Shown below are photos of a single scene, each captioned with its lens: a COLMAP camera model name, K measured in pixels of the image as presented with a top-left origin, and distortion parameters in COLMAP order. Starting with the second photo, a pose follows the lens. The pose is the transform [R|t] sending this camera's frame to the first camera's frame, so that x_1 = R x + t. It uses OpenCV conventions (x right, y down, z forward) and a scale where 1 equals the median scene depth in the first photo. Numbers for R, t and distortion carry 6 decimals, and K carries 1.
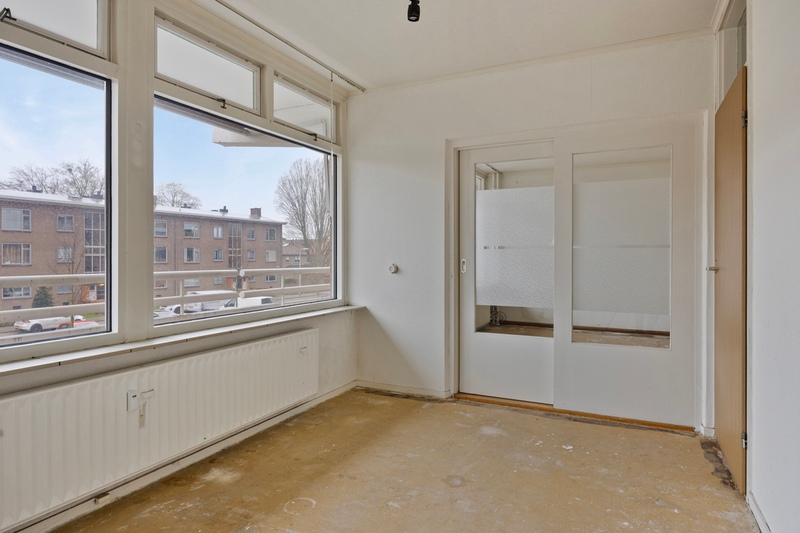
lens RADIAL K [[483.9, 0, 400.4], [0, 483.9, 260.2], [0, 0, 1]] dist [-0.000230, -0.000150]
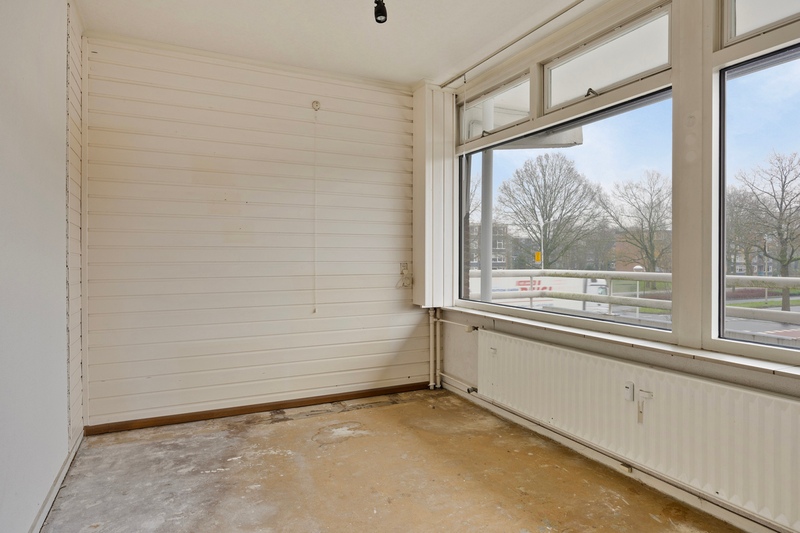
lens RADIAL K [[483.9, 0, 400.4], [0, 483.9, 260.2], [0, 0, 1]] dist [-0.000230, -0.000150]
pose [[-0.618866, 0.003518, -0.785489, 0.595321], [-0.005317, 0.999948, 0.008668, -0.008591], [0.785479, 0.009541, -0.618815, 1.239459]]
